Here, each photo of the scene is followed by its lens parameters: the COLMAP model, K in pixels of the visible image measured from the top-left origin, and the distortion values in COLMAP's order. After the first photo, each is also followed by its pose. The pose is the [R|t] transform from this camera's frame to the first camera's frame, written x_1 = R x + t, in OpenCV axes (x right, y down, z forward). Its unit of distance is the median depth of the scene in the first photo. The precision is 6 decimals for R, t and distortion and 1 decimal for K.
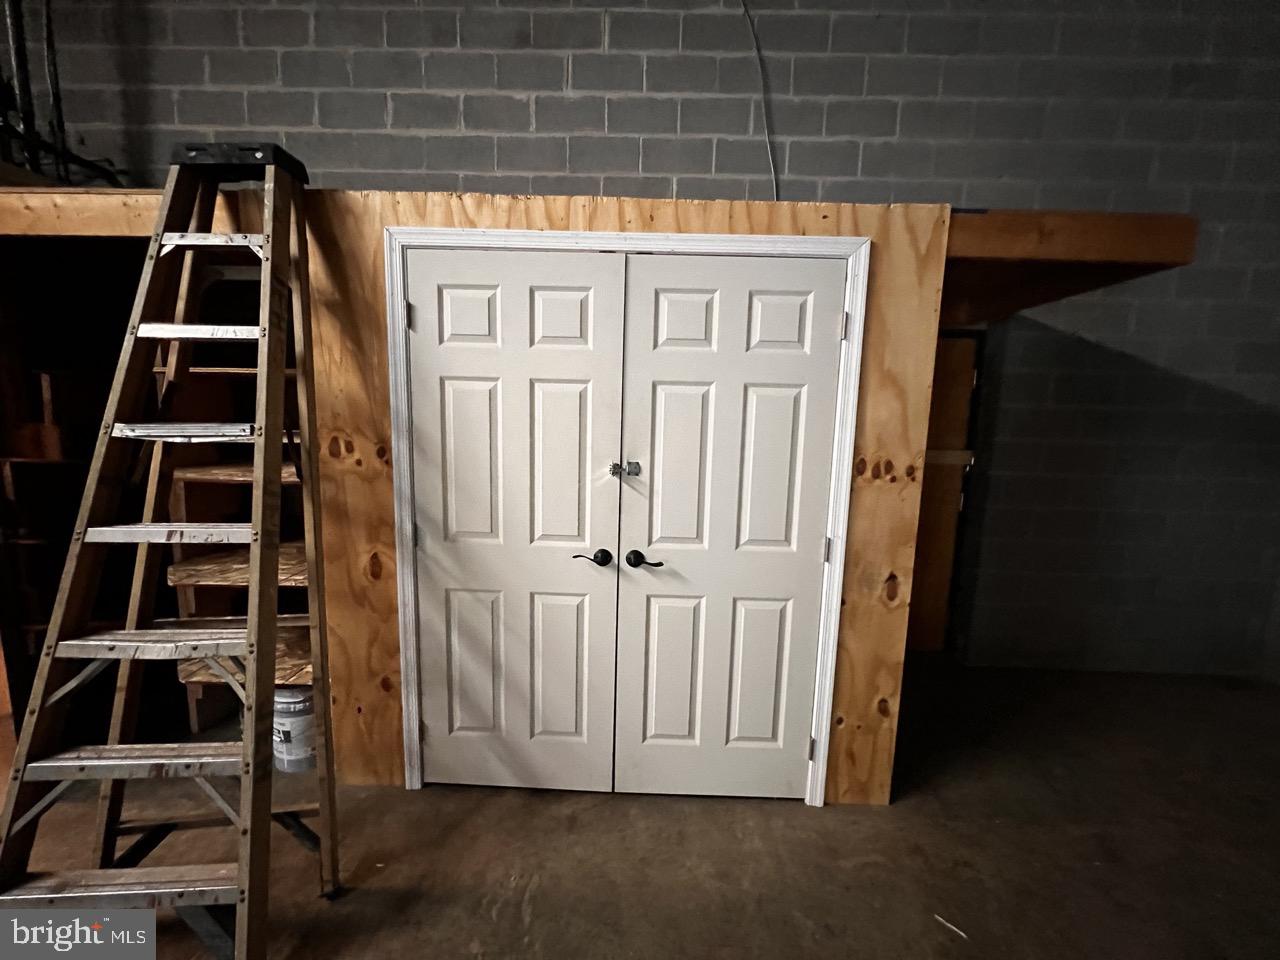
lens RADIAL K [[514.9, 0, 642.6], [0, 514.9, 487.3], [0, 0, 1]] dist [-0.000620, -0.000545]
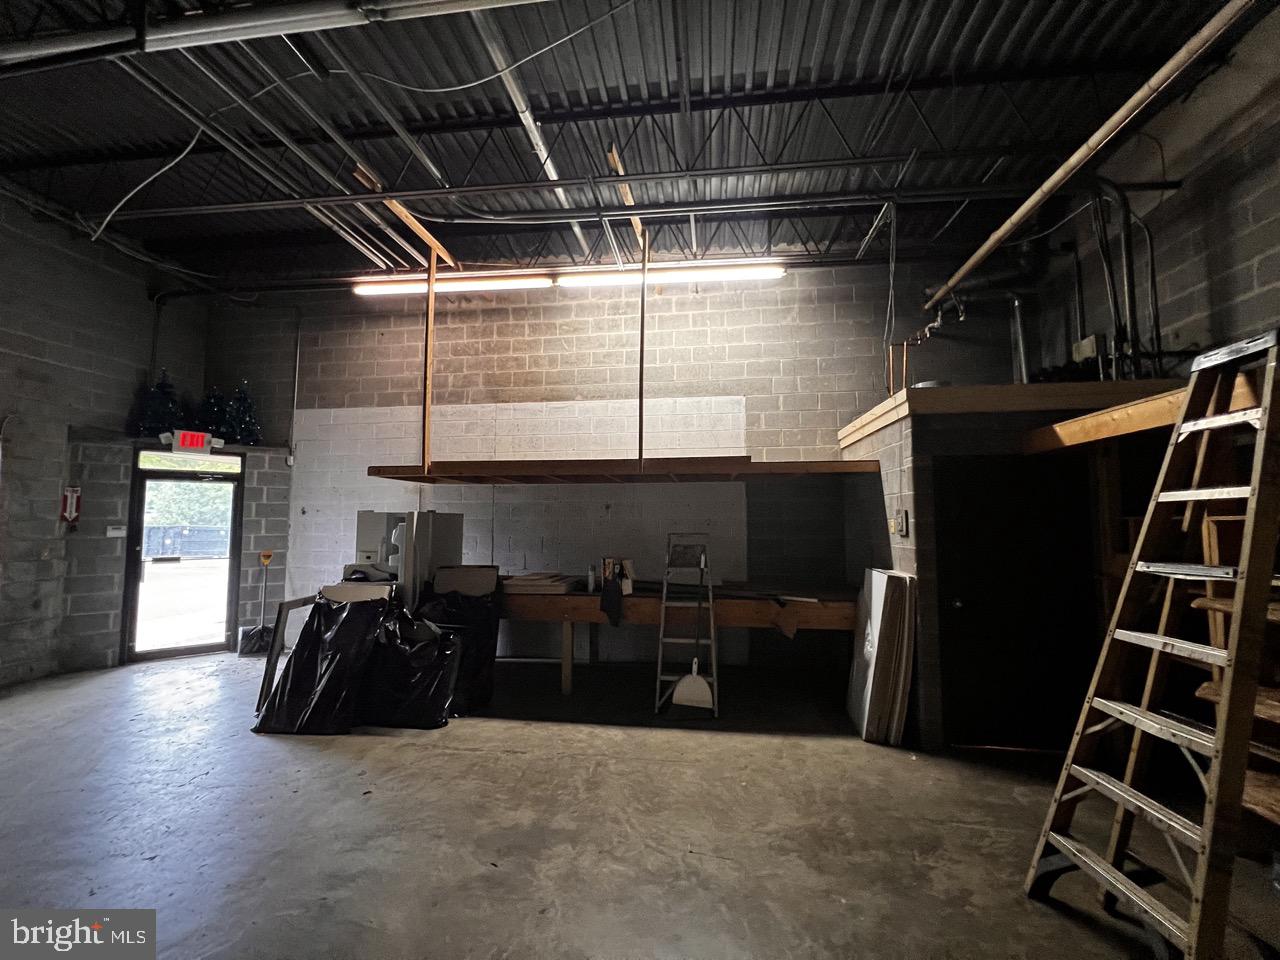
lens RADIAL K [[514.9, 0, 633.8], [0, 514.9, 485.3], [0, 0, 1]] dist [-0.000620, -0.000545]
pose [[-0.123905, -0.090225, -0.988184, 0.538516], [-0.130205, 0.988726, -0.073948, -0.036397], [0.983715, 0.119503, -0.134255, -0.217005]]
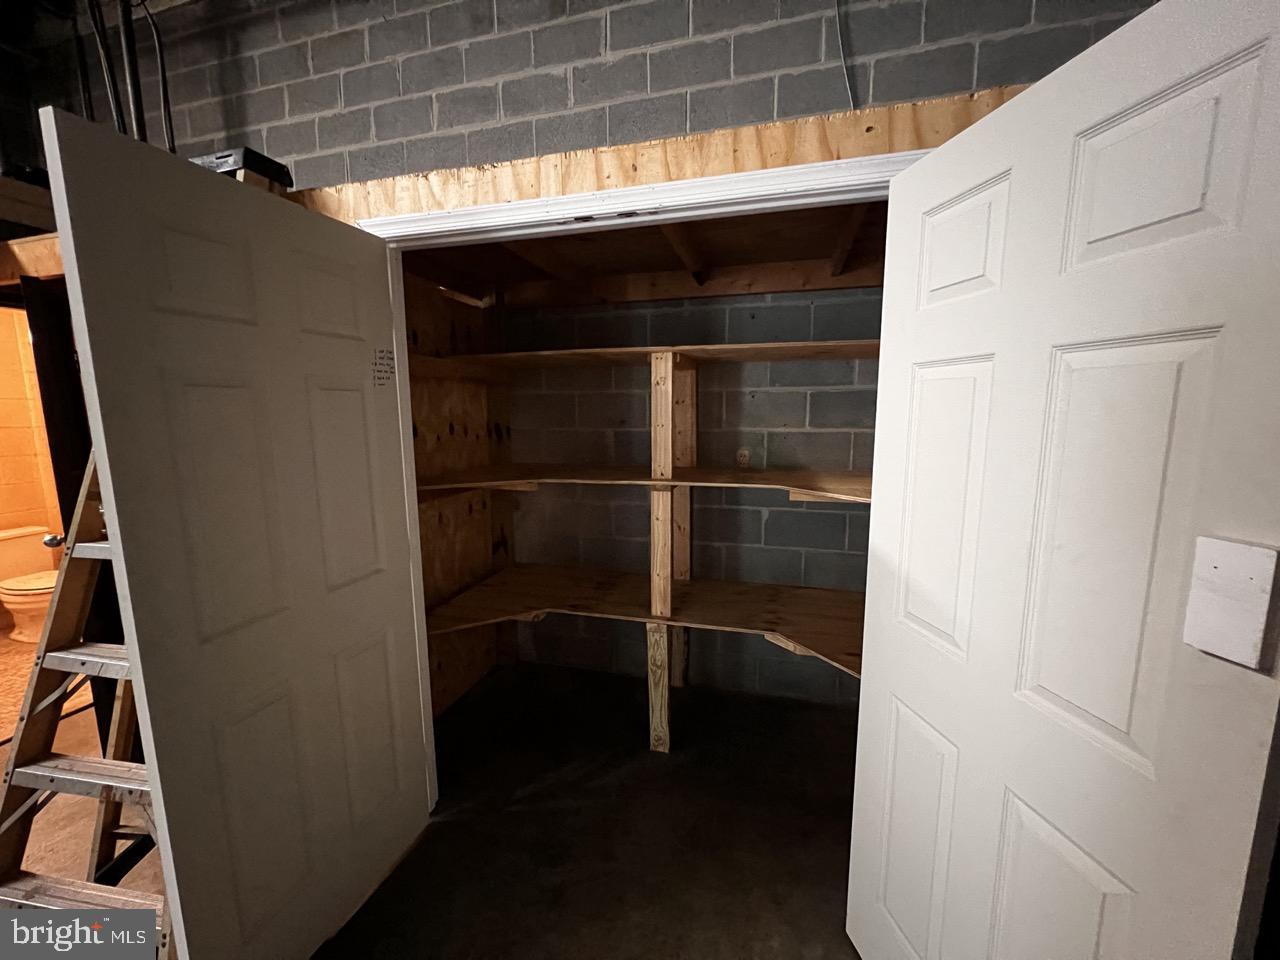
lens RADIAL K [[514.9, 0, 641.3], [0, 514.9, 484.8], [0, 0, 1]] dist [-0.000620, -0.000545]
pose [[0.967300, 0.003952, -0.253604, 0.231016], [-0.003028, 0.999987, 0.004036, -0.037525], [0.253616, -0.003136, 0.967300, 0.232741]]
